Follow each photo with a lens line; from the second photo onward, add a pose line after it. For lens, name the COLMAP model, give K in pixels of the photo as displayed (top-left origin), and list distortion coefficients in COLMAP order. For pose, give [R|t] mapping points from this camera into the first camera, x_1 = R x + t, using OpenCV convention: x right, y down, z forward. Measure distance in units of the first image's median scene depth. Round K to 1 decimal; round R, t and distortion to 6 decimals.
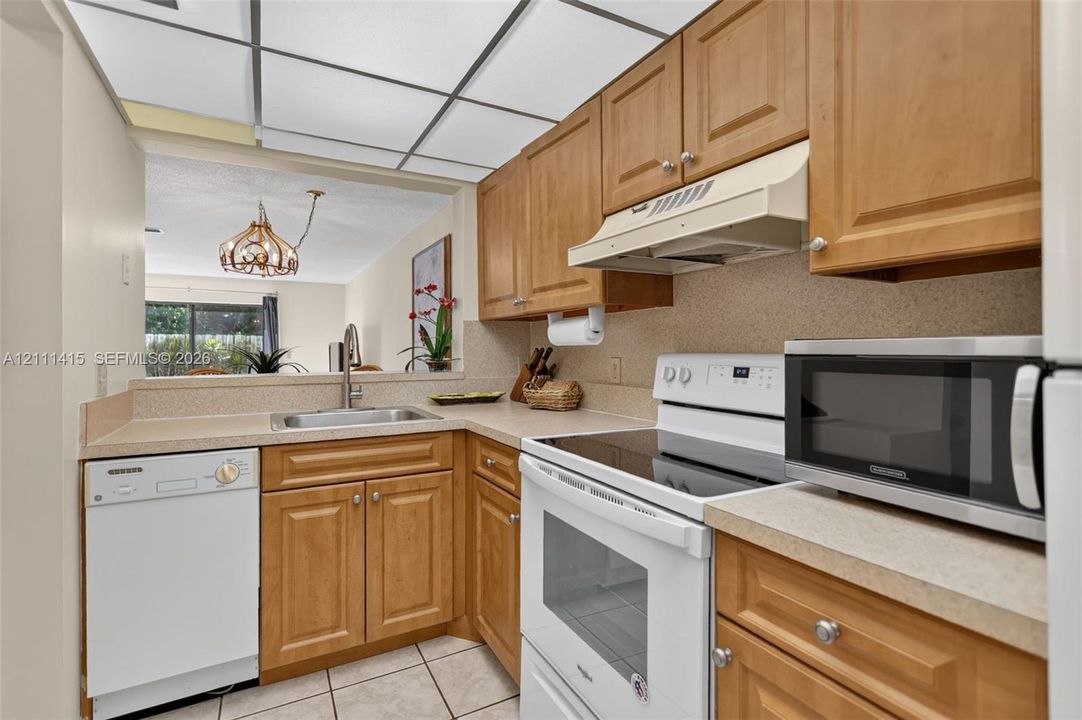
lens RADIAL K [[504.9, 0, 541.0], [0, 504.9, 360.0], [0, 0, 1]] dist [0.003002, 0.000354]
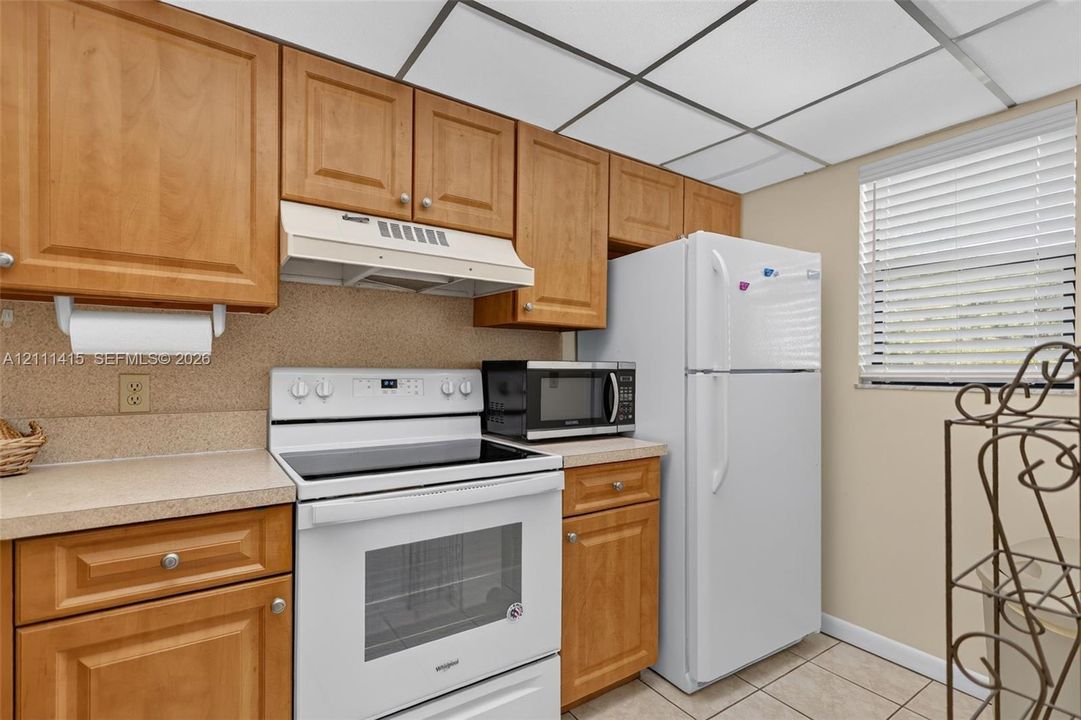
lens RADIAL K [[509.6, 0, 541.8], [0, 509.6, 384.5], [0, 0, 1]] dist [-0.001765, -0.000309]
pose [[-0.097045, -0.031066, 0.994795, -0.840635], [0.011195, 0.999415, 0.032303, -0.008617], [-0.995217, 0.014272, -0.096640, 0.759145]]
